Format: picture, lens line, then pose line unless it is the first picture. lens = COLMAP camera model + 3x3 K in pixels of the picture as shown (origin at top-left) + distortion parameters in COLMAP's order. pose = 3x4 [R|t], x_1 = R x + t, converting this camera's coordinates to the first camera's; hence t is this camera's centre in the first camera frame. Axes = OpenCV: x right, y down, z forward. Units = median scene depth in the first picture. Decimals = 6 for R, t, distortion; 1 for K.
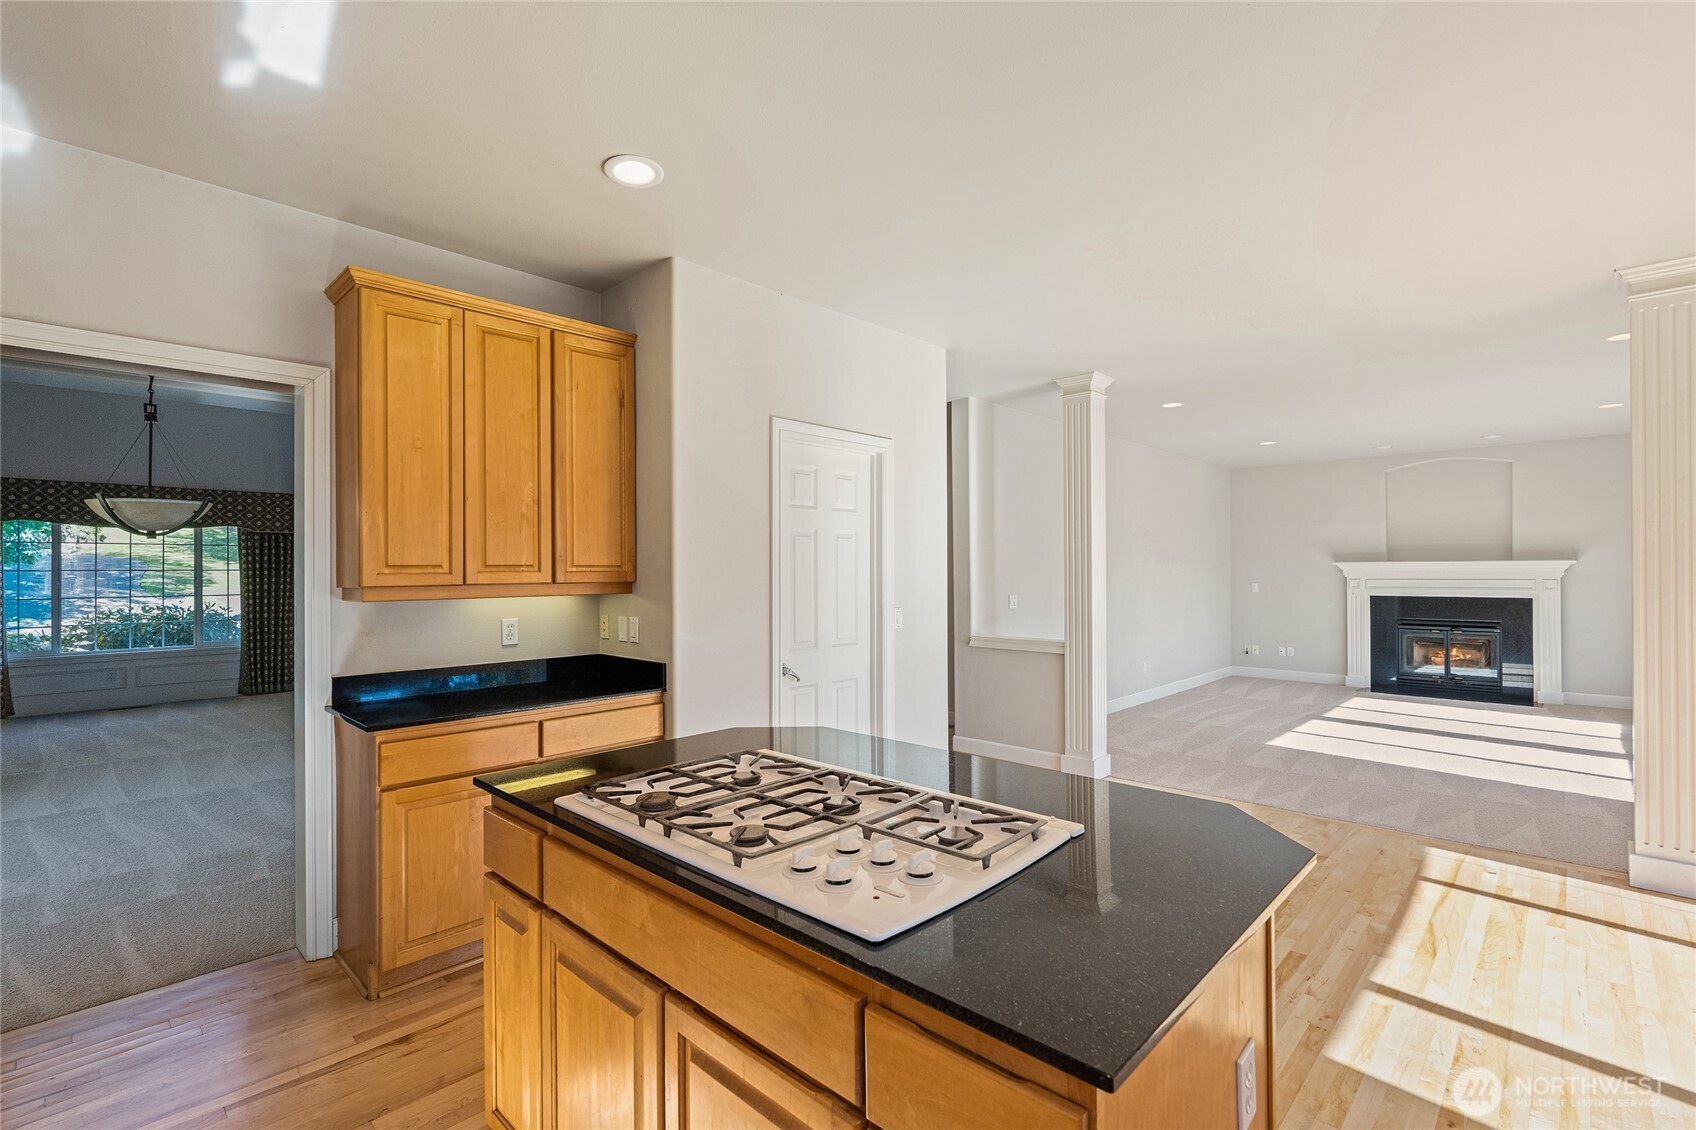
lens RADIAL K [[766.6, 0, 855.7], [0, 766.6, 564.9], [0, 0, 1]] dist [-0.009195, 0.000473]
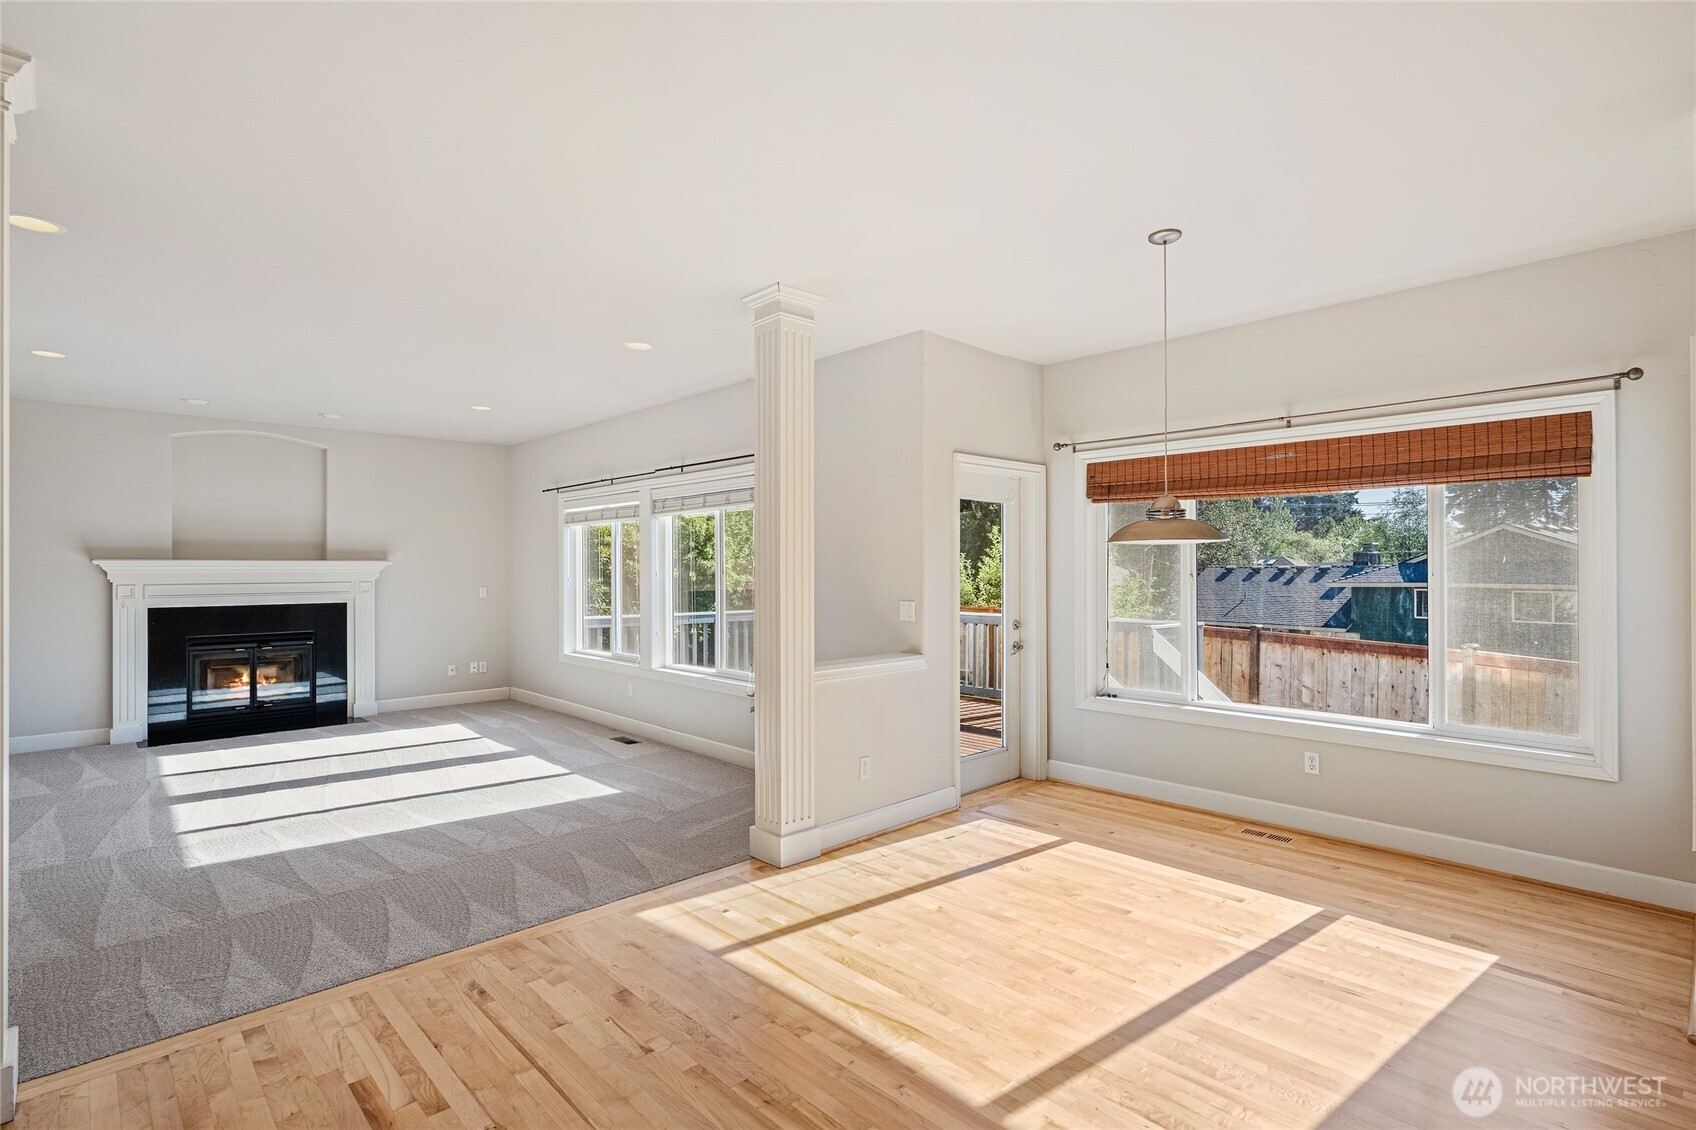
lens RADIAL K [[806.2, 0, 861.4], [0, 806.2, 564.8], [0, 0, 1]] dist [-0.004456, -0.003918]
pose [[0.045880, 0.008125, 0.998914, -0.043205], [-0.004680, 0.999958, -0.007918, 0.002851], [-0.998936, -0.004312, 0.045917, 0.338634]]
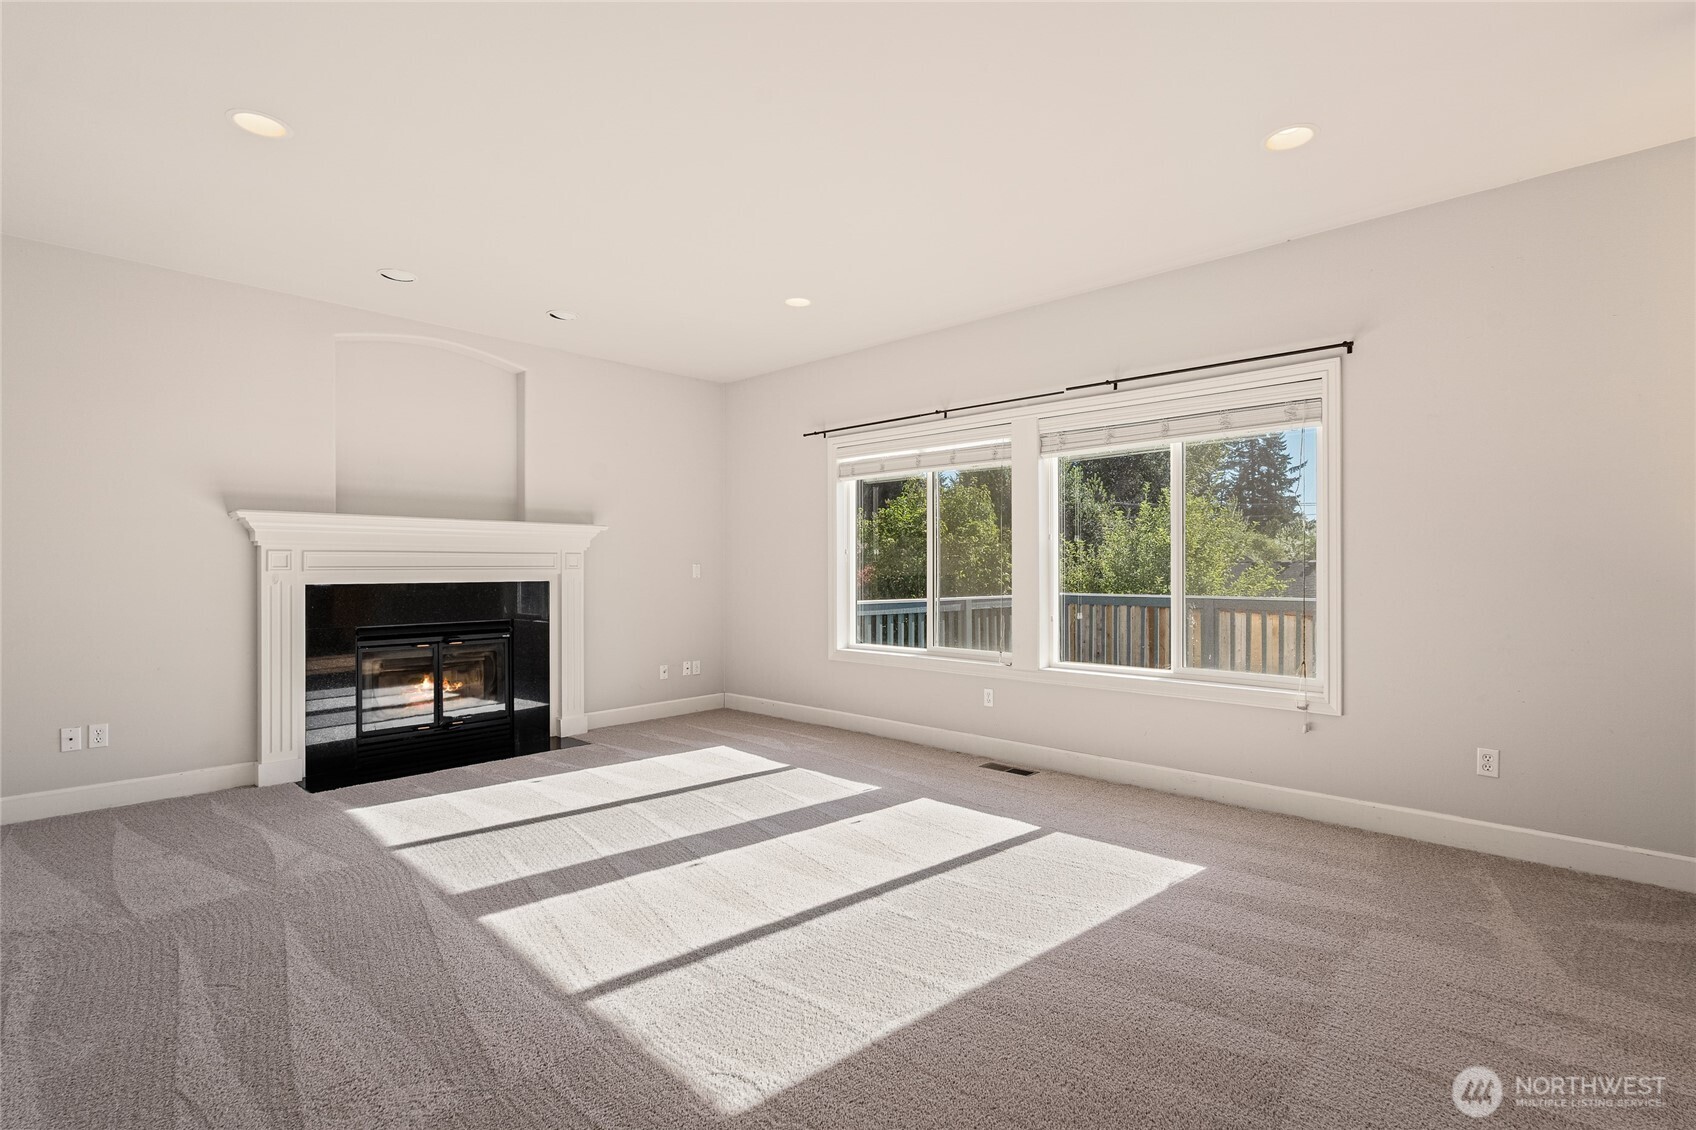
lens RADIAL K [[806.2, 0, 864.5], [0, 806.2, 557.1], [0, 0, 1]] dist [-0.004456, -0.003918]
pose [[-0.009251, 0.016190, 0.999826, 0.180441], [-0.005880, 0.999851, -0.016244, 0.031965], [-0.999940, -0.006029, -0.009155, 0.724708]]
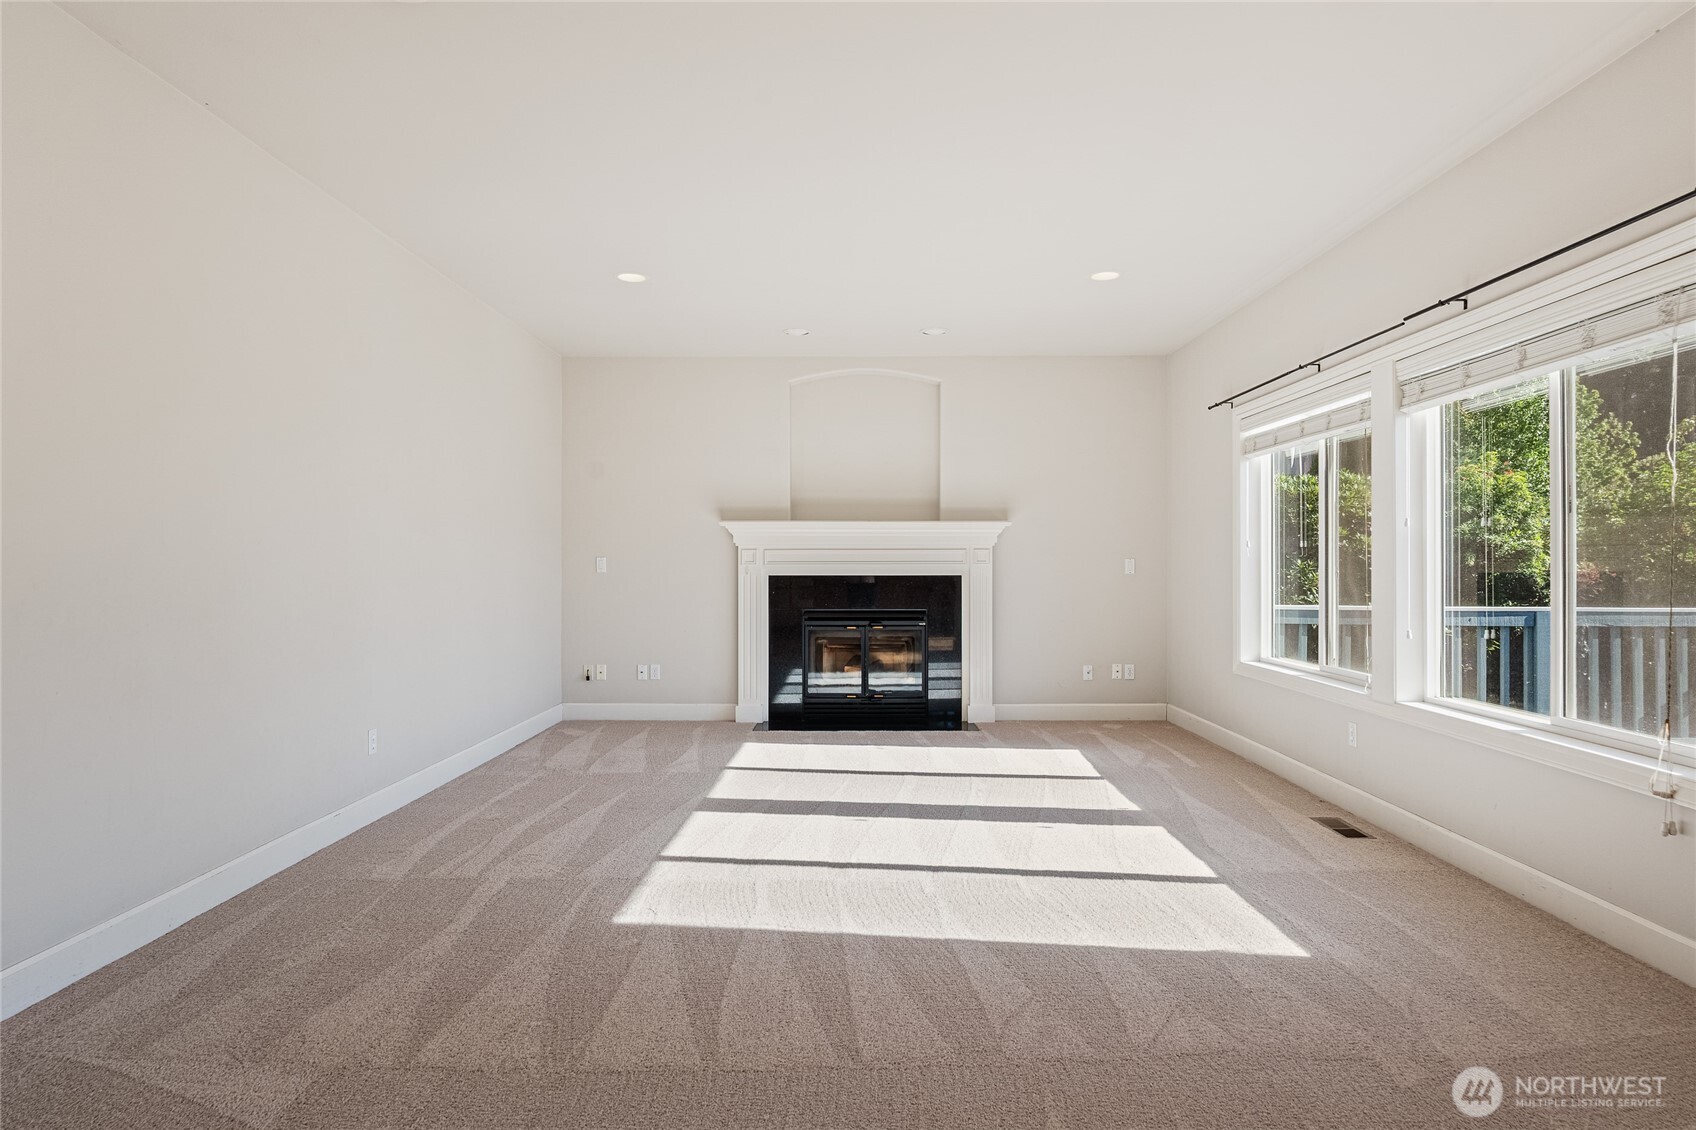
lens RADIAL K [[952.3, 0, 851.4], [0, 952.3, 562.3], [0, 0, 1]] dist [0.001977, 0.005053]
pose [[0.732135, 0.004248, 0.681146, 0.204144], [-0.008129, 0.999964, 0.002501, 0.029484], [-0.681111, -0.007368, 0.732143, 0.413719]]
